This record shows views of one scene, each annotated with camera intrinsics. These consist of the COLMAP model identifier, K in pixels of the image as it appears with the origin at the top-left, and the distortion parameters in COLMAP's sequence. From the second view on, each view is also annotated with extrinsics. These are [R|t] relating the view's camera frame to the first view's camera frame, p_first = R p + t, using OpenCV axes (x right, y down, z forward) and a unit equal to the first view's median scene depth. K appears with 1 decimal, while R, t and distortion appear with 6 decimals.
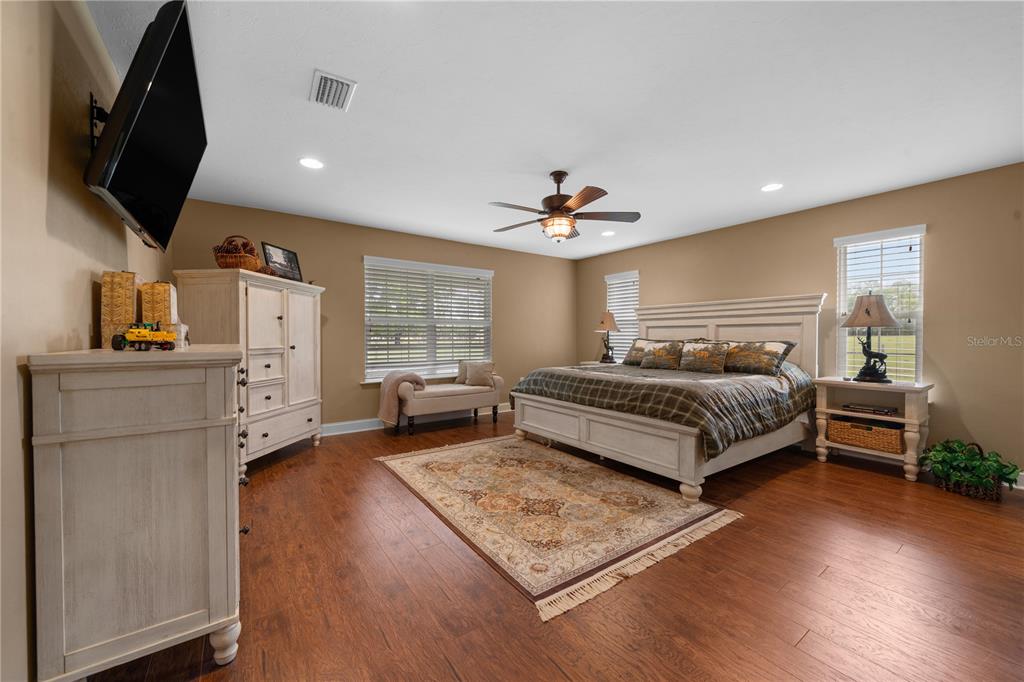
lens RADIAL K [[387.3, 0, 507.9], [0, 387.3, 340.6], [0, 0, 1]] dist [-0.001606, -0.000432]
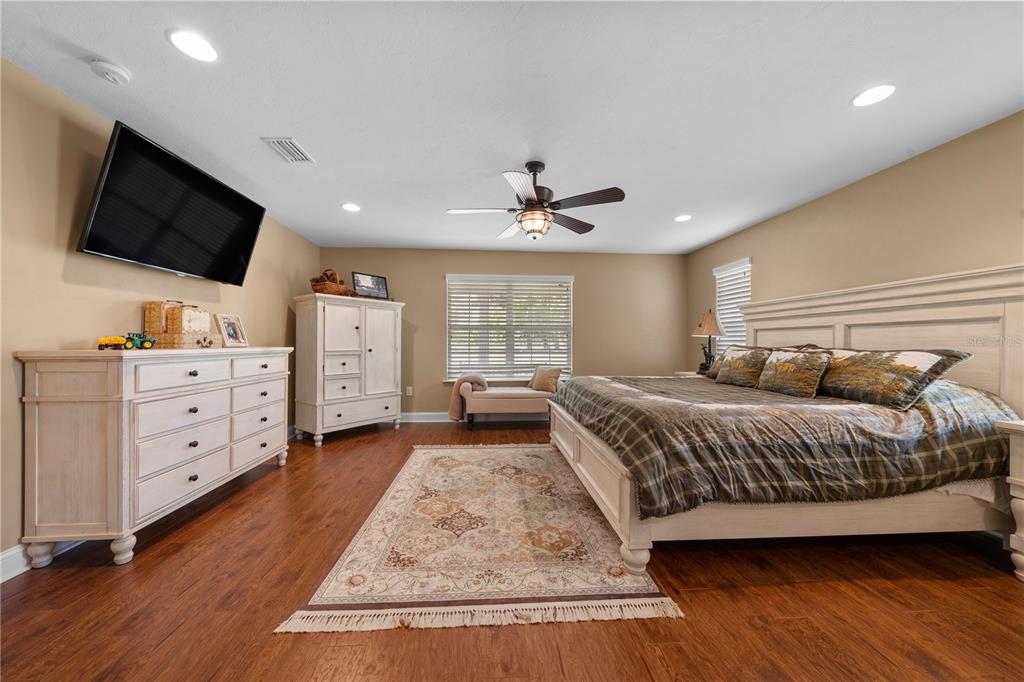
lens RADIAL K [[351.4, 0, 508.7], [0, 351.4, 341.6], [0, 0, 1]] dist [-0.005213, 0.000255]
pose [[0.855883, -0.000556, -0.517170, 0.467634], [-0.006504, 0.999909, -0.011838, -0.000320], [0.517129, 0.013496, 0.855801, 0.239604]]
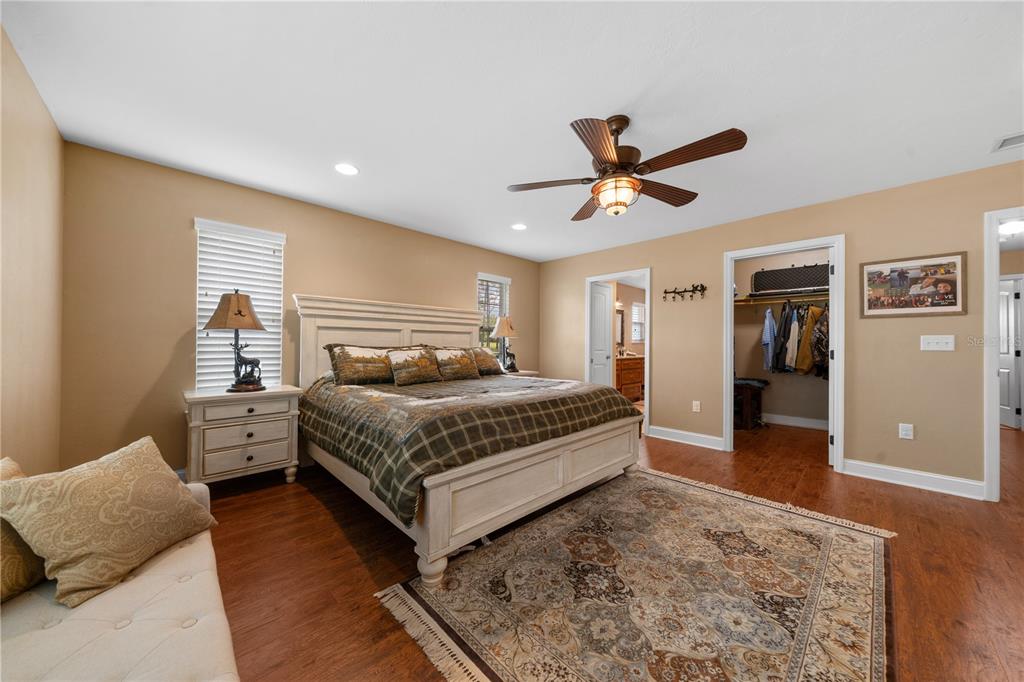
lens RADIAL K [[351.4, 0, 510.6], [0, 351.4, 341.8], [0, 0, 1]] dist [-0.005213, 0.000255]
pose [[-0.160982, 0.005947, 0.986939, -0.446646], [0.002128, 0.999982, -0.005679, -0.008596], [-0.986955, 0.001186, -0.160992, 1.197017]]
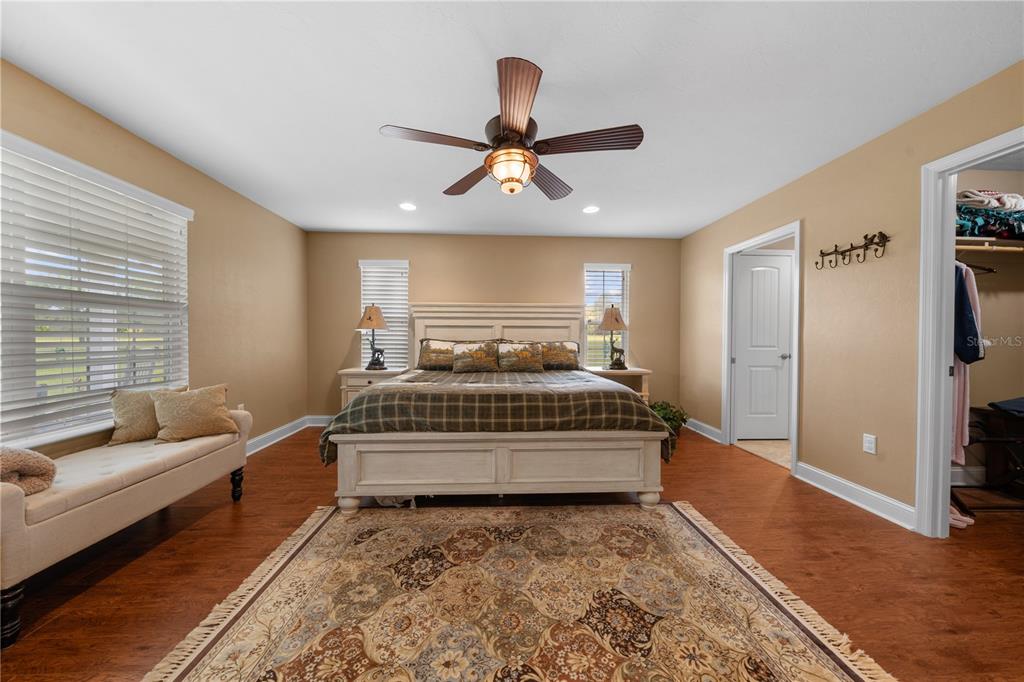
lens RADIAL K [[351.4, 0, 507.9], [0, 351.4, 342.8], [0, 0, 1]] dist [-0.005213, 0.000255]
pose [[0.535162, -0.010617, 0.844683, -0.342777], [0.005134, 0.999943, 0.009316, -0.004803], [-0.844734, -0.000649, 0.535186, 0.635516]]
